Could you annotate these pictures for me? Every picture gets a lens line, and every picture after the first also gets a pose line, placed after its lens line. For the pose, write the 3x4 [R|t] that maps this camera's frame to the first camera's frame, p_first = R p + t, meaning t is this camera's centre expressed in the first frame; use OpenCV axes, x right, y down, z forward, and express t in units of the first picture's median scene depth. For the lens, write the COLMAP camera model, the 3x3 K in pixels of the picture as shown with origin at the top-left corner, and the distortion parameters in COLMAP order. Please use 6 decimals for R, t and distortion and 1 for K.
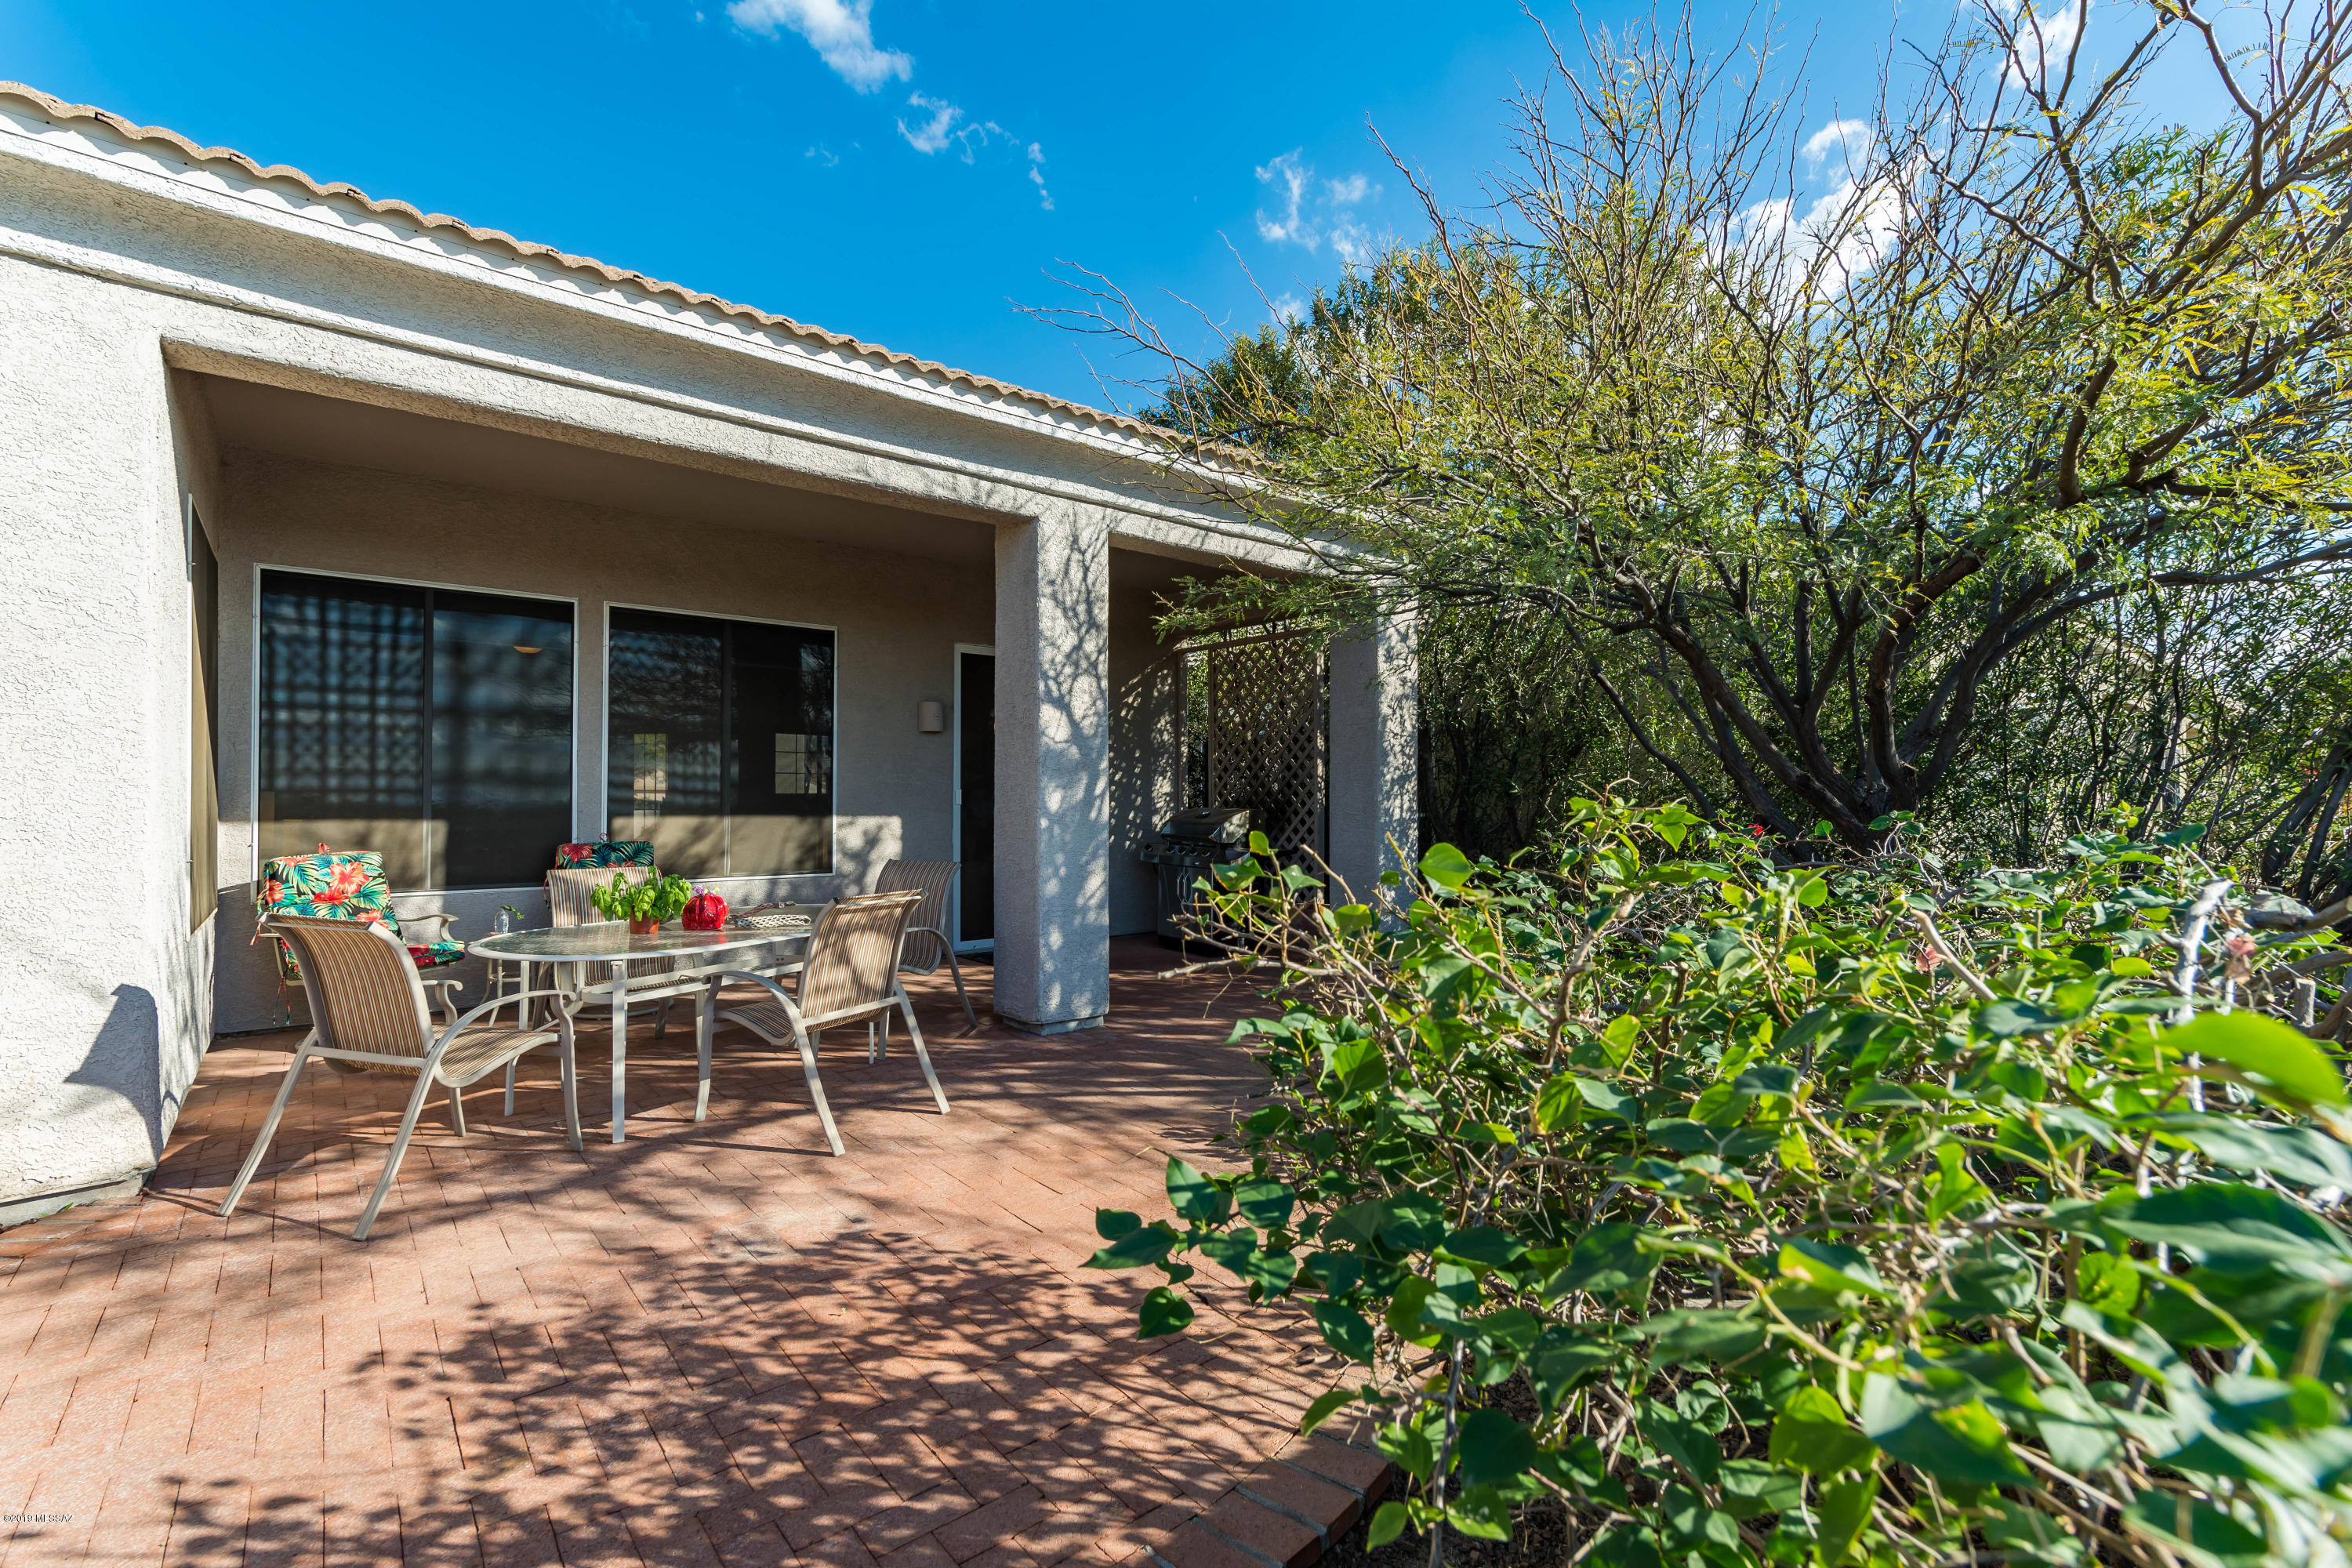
lens RADIAL K [[1022.2, 0, 1167.6], [0, 1022.2, 775.7], [0, 0, 1]] dist [0.003221, 0.001718]
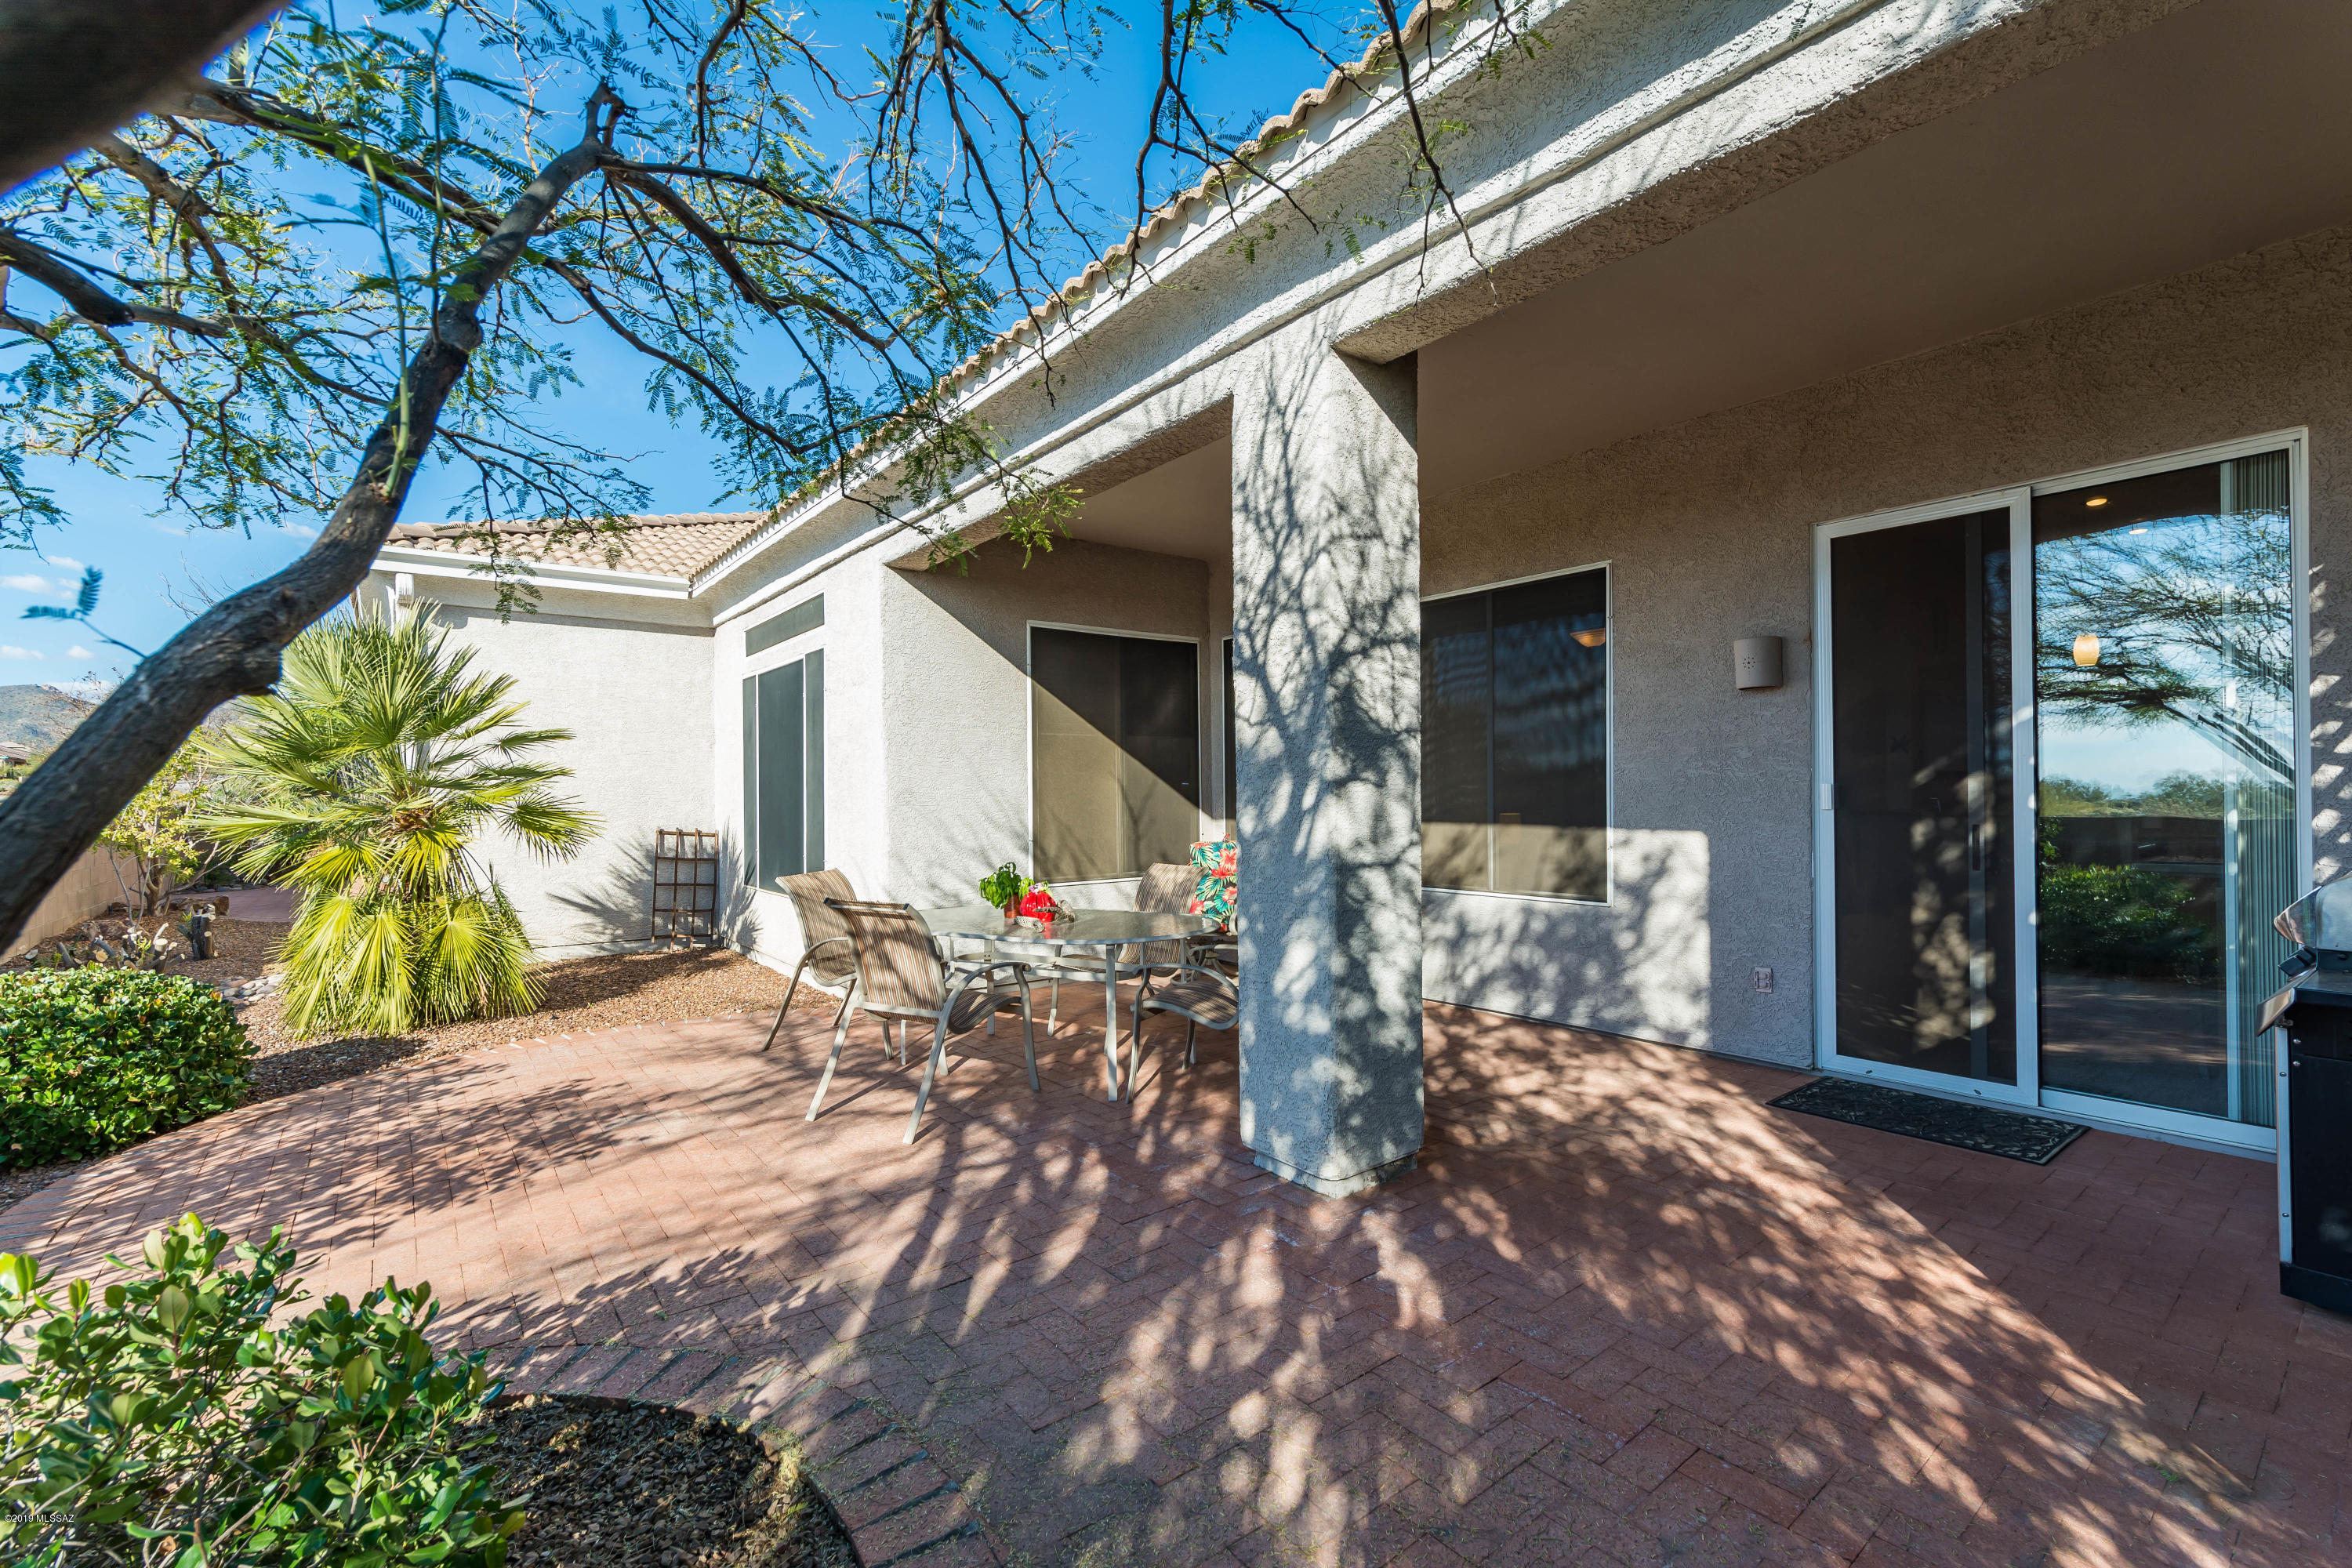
lens RADIAL K [[1022.2, 0, 1173.0], [0, 1022.2, 790.5], [0, 0, 1]] dist [0.003221, 0.001718]
pose [[-0.037763, -0.000448, -0.999287, 0.689752], [0.028603, 0.999590, -0.001529, 0.007796], [0.998877, -0.028641, -0.037735, 1.241467]]
